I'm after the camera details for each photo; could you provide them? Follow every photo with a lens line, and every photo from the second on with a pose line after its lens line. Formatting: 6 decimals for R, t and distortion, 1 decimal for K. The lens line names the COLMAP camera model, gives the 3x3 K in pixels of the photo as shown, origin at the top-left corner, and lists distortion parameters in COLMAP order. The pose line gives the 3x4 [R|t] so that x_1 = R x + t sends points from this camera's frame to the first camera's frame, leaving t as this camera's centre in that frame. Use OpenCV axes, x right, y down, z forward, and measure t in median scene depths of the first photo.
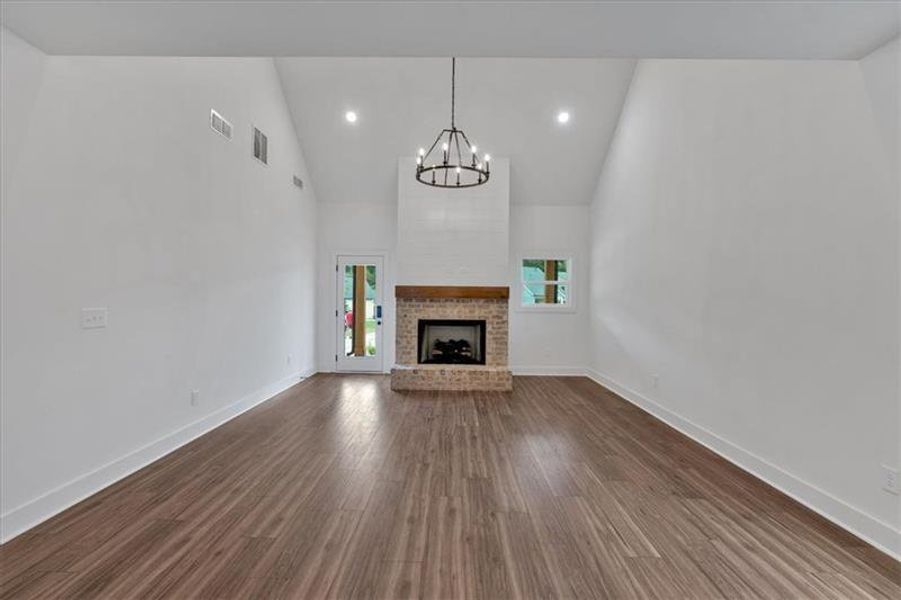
lens RADIAL K [[403.7, 0, 450.5], [0, 403.7, 299.5], [0, 0, 1]] dist [-0.004333, 0.002203]
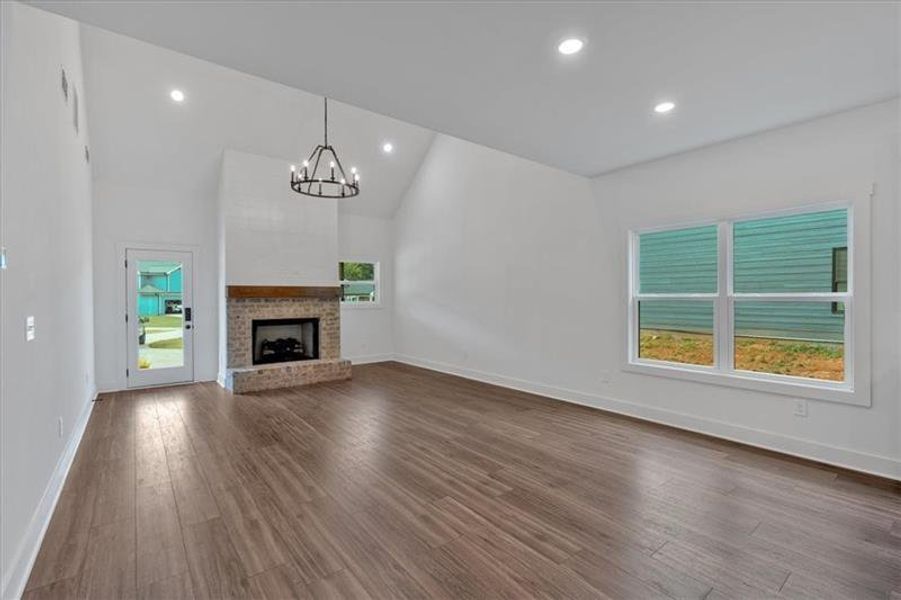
lens RADIAL K [[403.7, 0, 449.5], [0, 403.7, 300.3], [0, 0, 1]] dist [-0.004333, 0.002203]
pose [[0.780822, -0.018872, 0.624468, -0.318234], [0.014857, 0.999822, 0.011638, -0.002593], [-0.624577, 0.000191, 0.780963, -0.064210]]
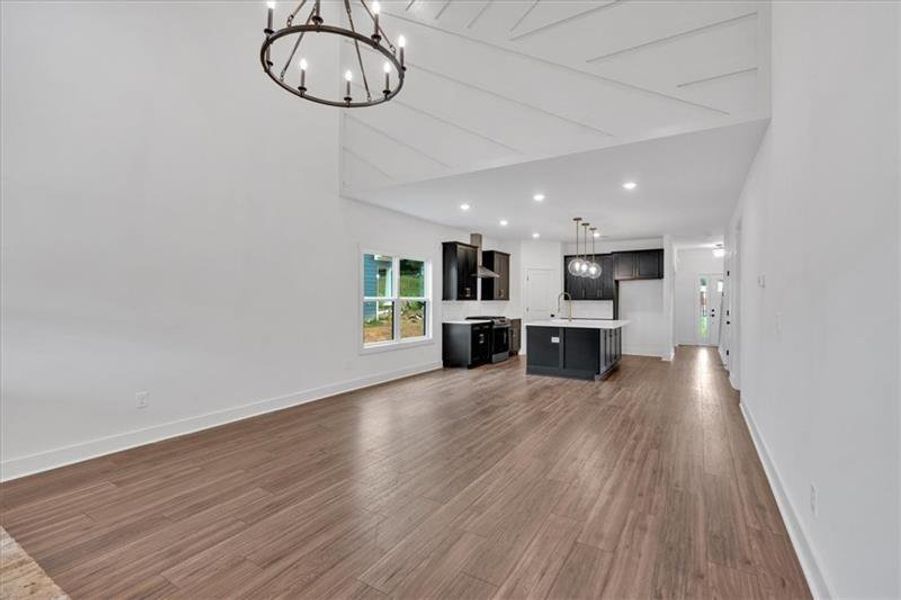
lens RADIAL K [[403.7, 0, 458.9], [0, 403.7, 299.9], [0, 0, 1]] dist [-0.004333, 0.002203]
pose [[-0.864776, -0.014746, 0.501941, -0.300498], [-0.010853, 0.999884, 0.010676, -0.005014], [-0.502040, 0.003785, -0.864836, 1.009252]]
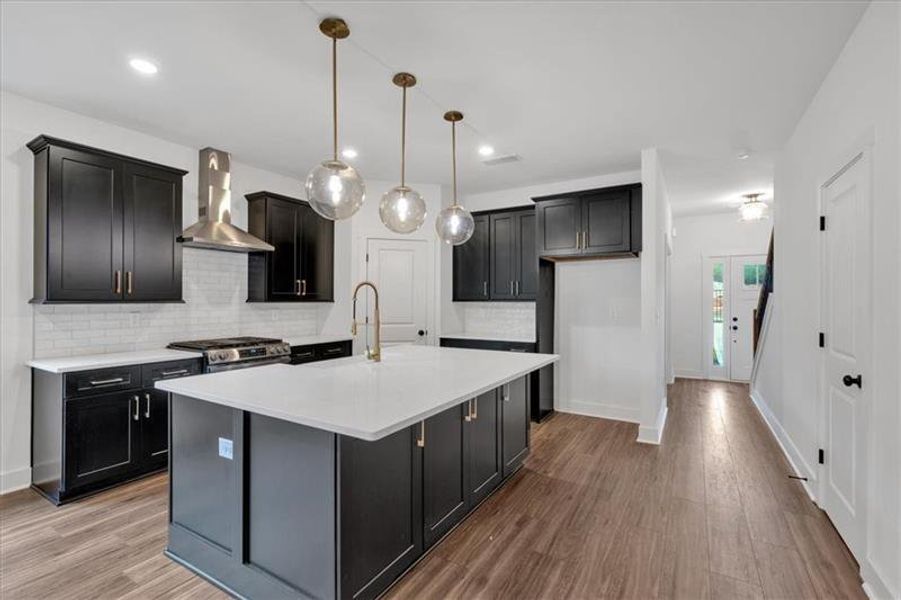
lens RADIAL K [[403.7, 0, 452.2], [0, 403.7, 297.8], [0, 0, 1]] dist [-0.004333, 0.002203]
pose [[-0.862651, -0.011936, 0.505658, -0.273038], [-0.011080, 0.999928, 0.004702, -0.002818], [-0.505678, -0.001547, -0.862721, 0.103397]]
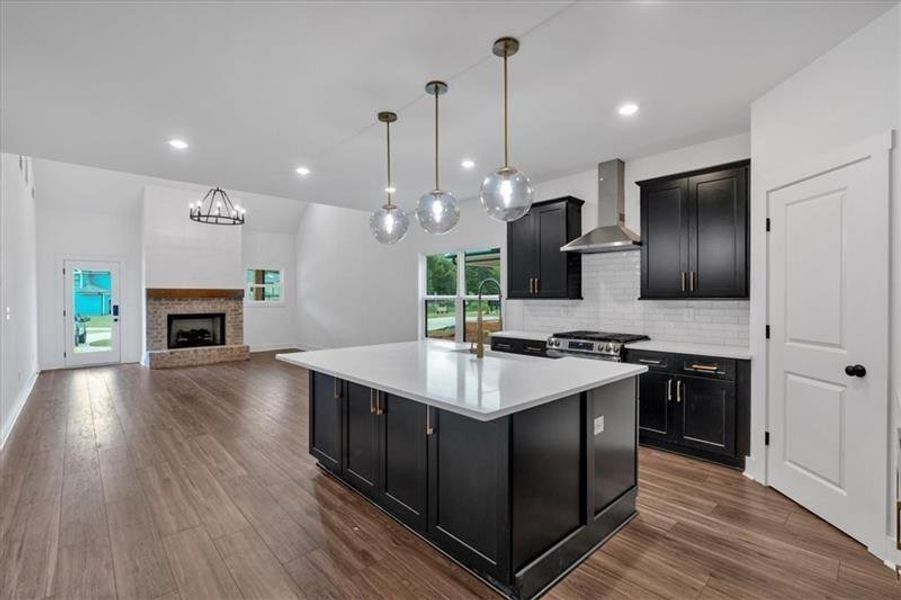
lens RADIAL K [[403.7, 0, 450.7], [0, 403.7, 299.4], [0, 0, 1]] dist [-0.004333, 0.002203]
pose [[0.724765, -0.017592, 0.688771, -0.311634], [0.013996, 0.999844, 0.010811, 0.000060], [-0.688854, 0.001805, 0.724898, -0.558334]]
